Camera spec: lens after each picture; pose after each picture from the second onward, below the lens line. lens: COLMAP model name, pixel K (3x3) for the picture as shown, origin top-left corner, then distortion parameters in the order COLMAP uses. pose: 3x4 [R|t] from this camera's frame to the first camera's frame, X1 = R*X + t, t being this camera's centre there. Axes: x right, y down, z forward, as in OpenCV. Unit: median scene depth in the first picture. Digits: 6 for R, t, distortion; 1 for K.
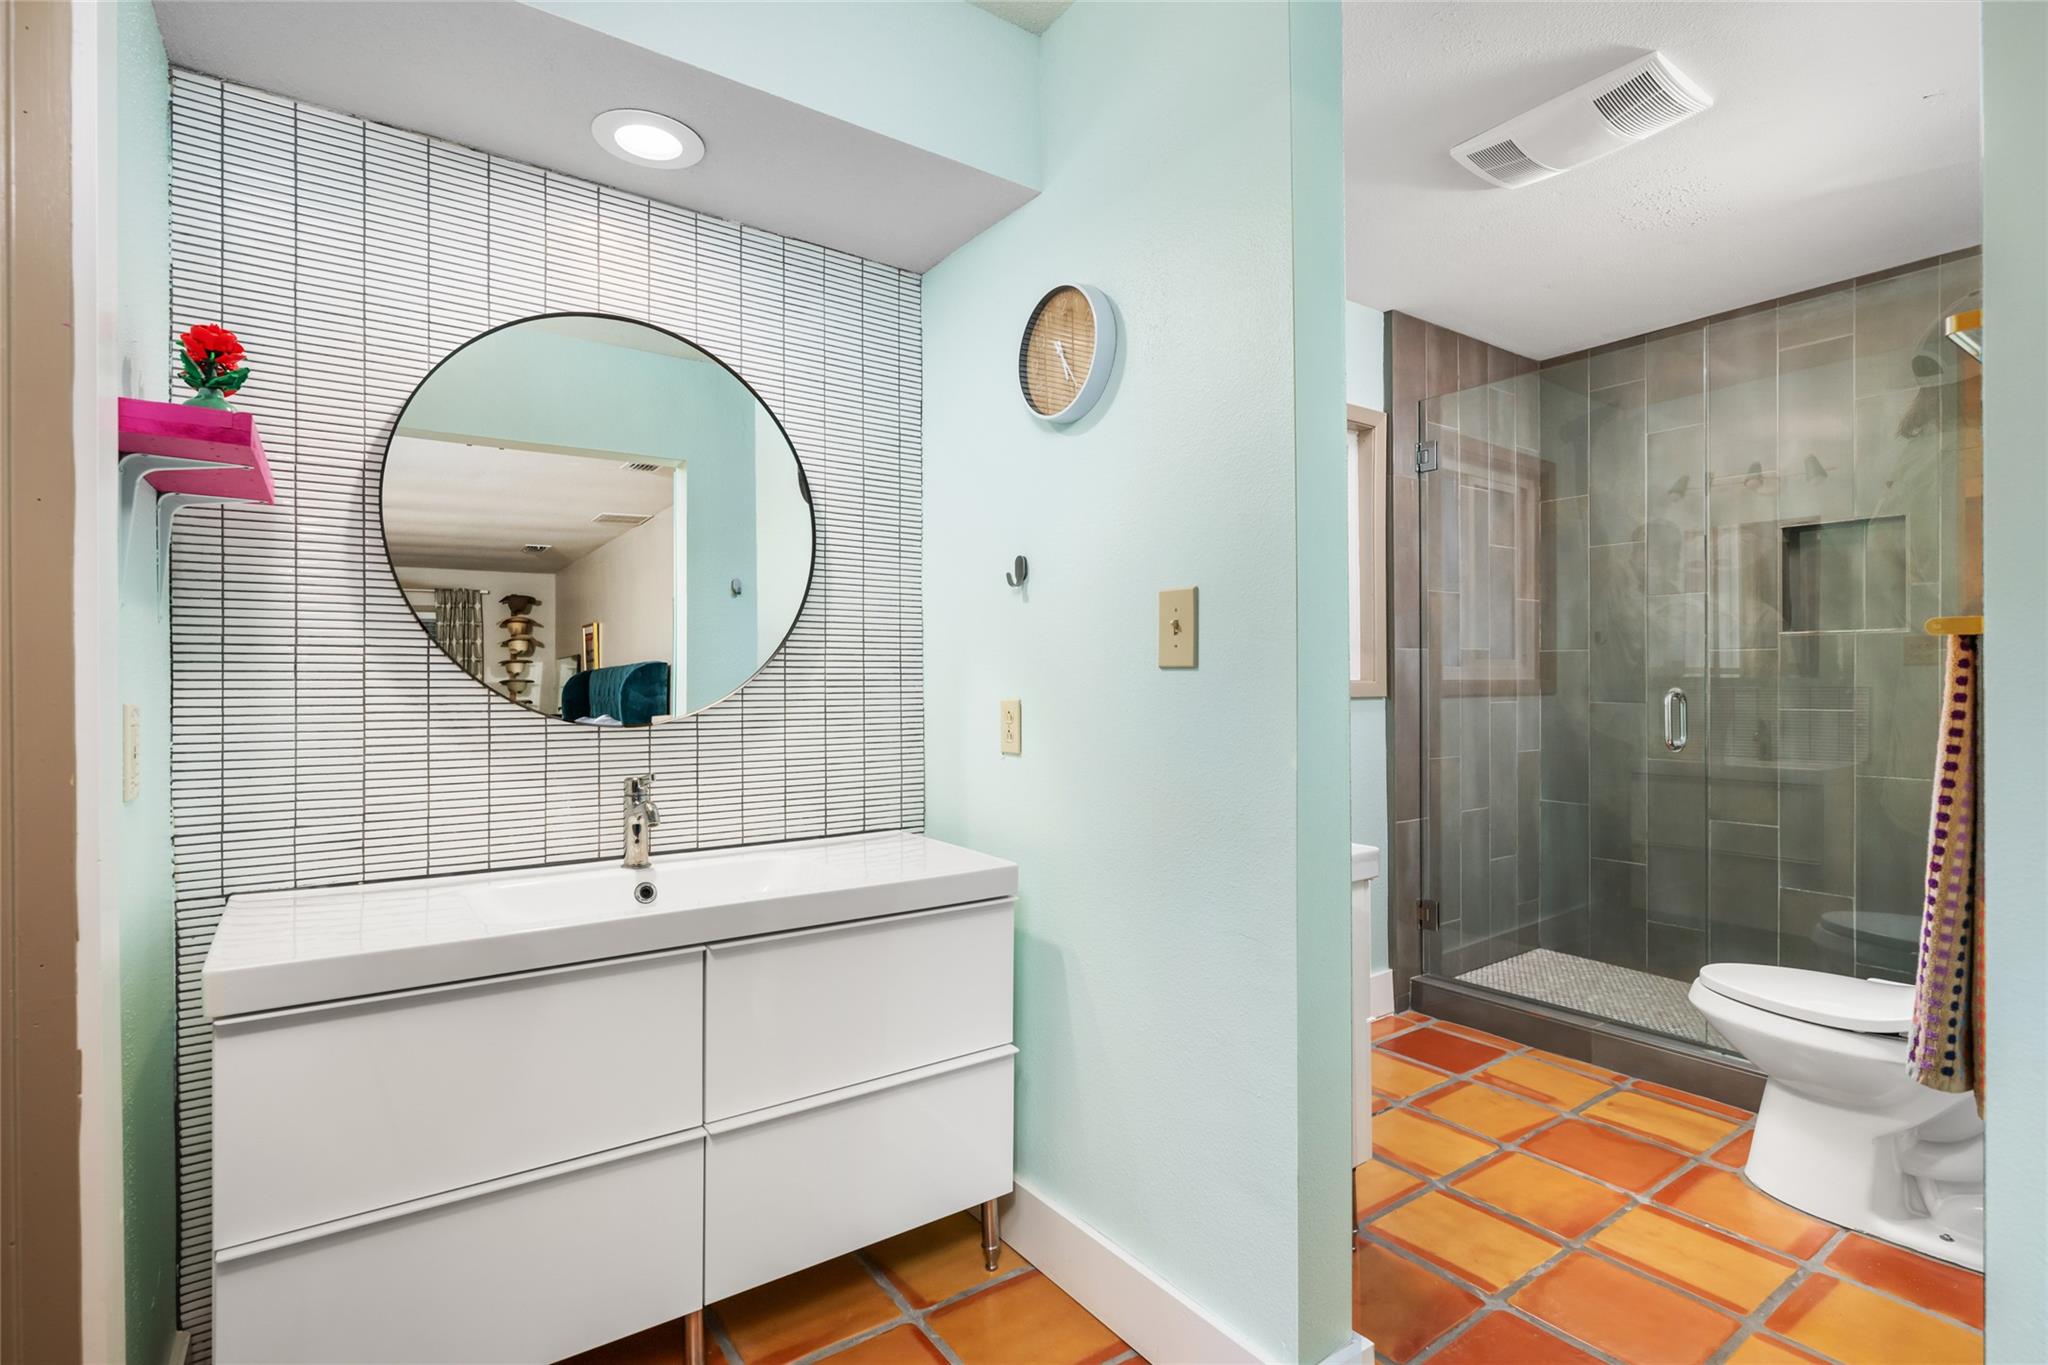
lens RADIAL K [[991.7, 0, 1016.9], [0, 991.7, 675.3], [0, 0, 1]] dist [0.000615, 0.001203]
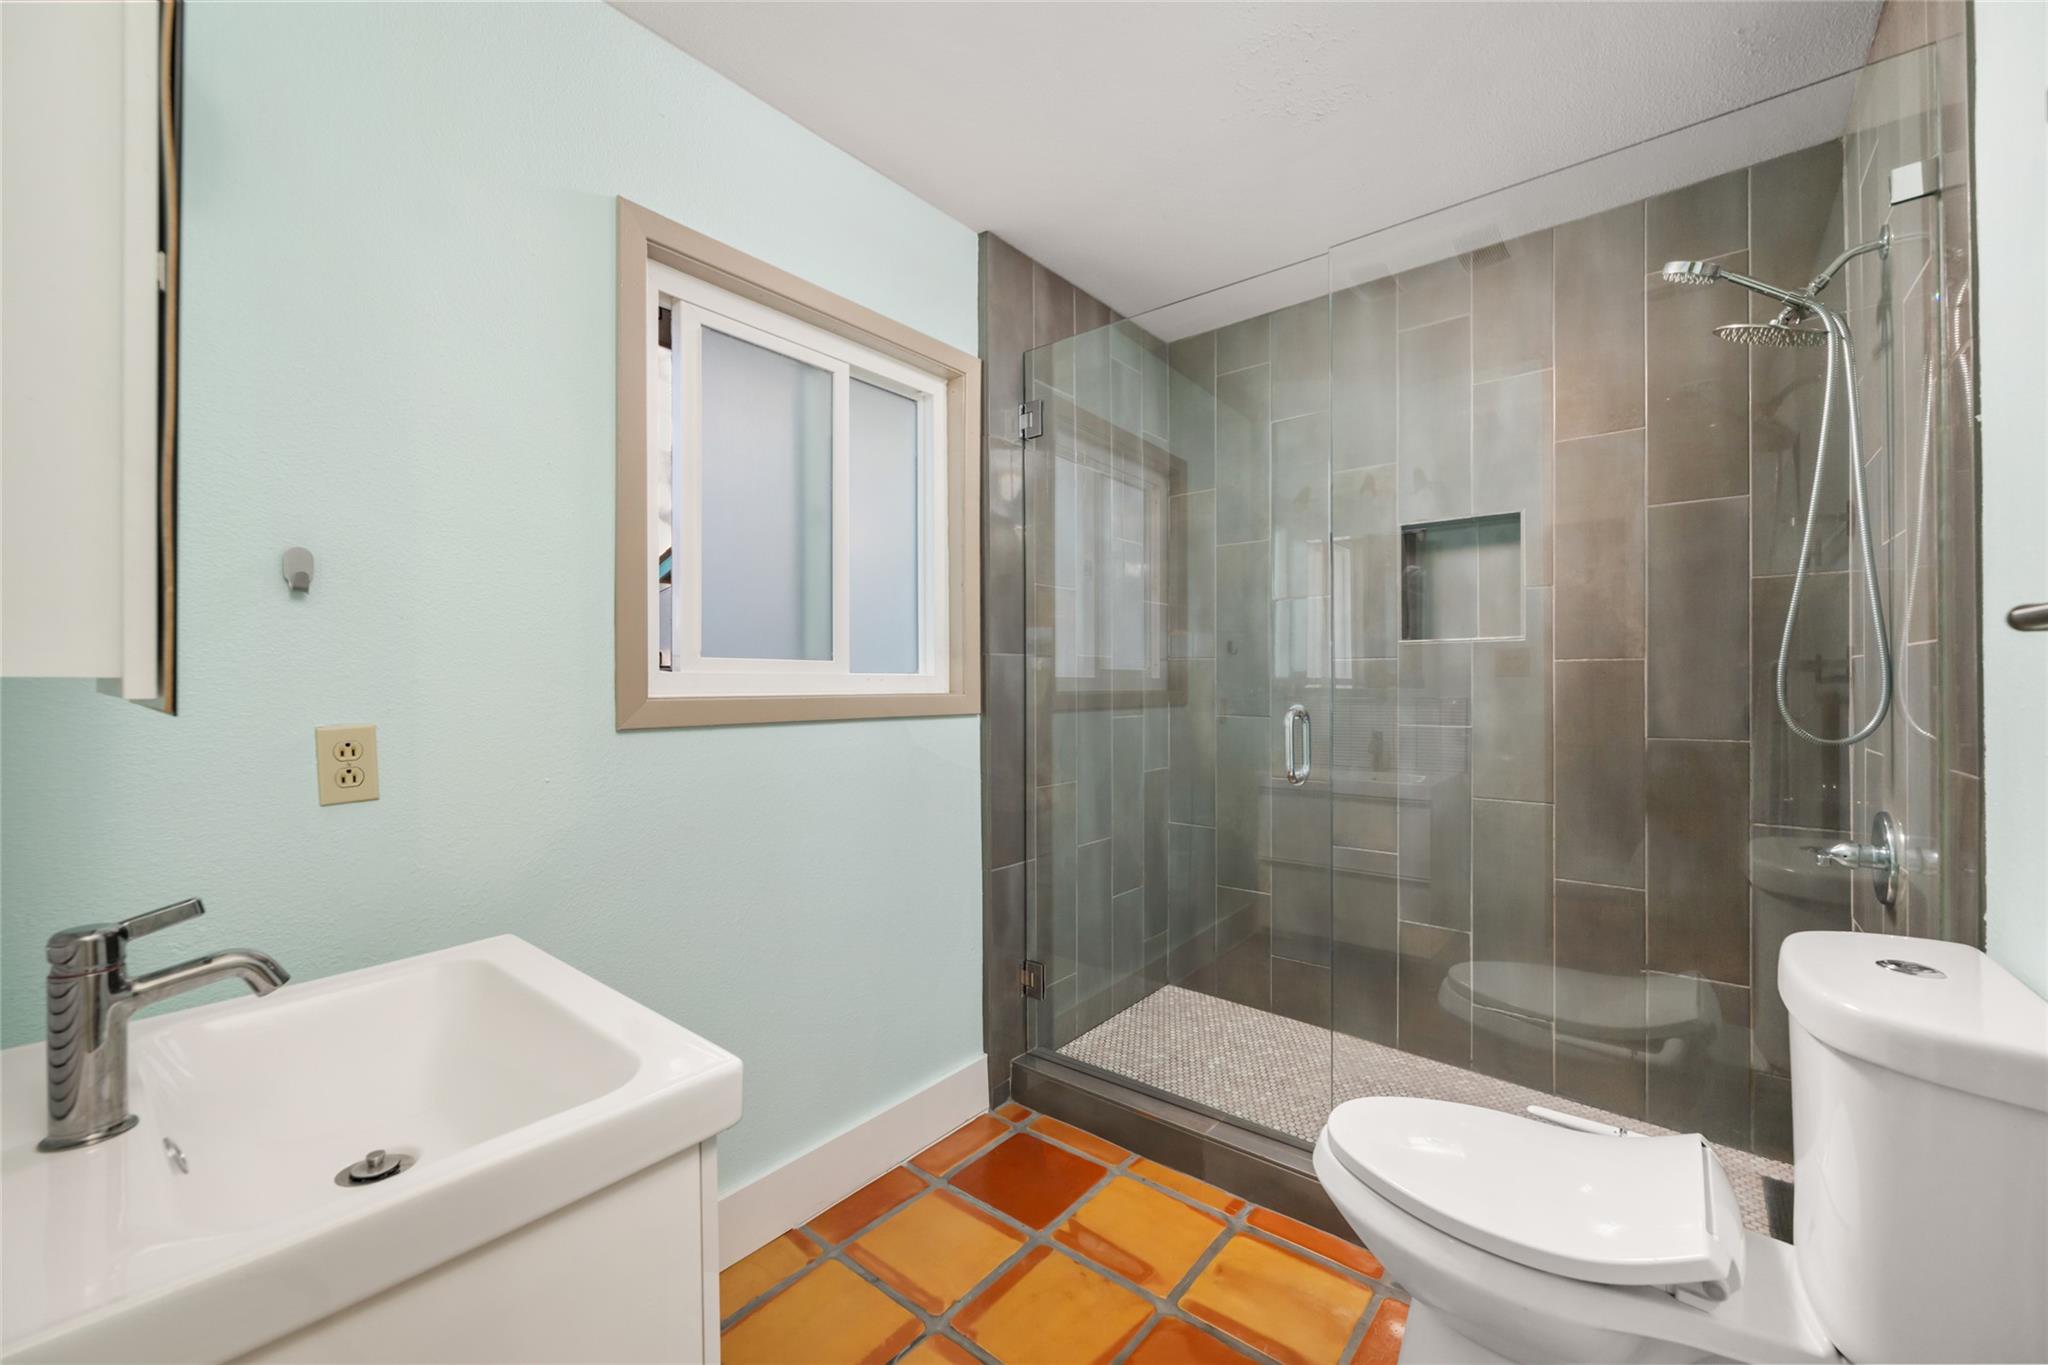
lens RADIAL K [[811.9, 0, 1034.0], [0, 811.9, 684.2], [0, 0, 1]] dist [-0.004284, 0.000407]
pose [[0.963282, -0.000958, 0.268489, 0.234014], [0.000719, 0.999999, 0.000986, -0.002632], [-0.268490, -0.000757, 0.963282, 0.351997]]
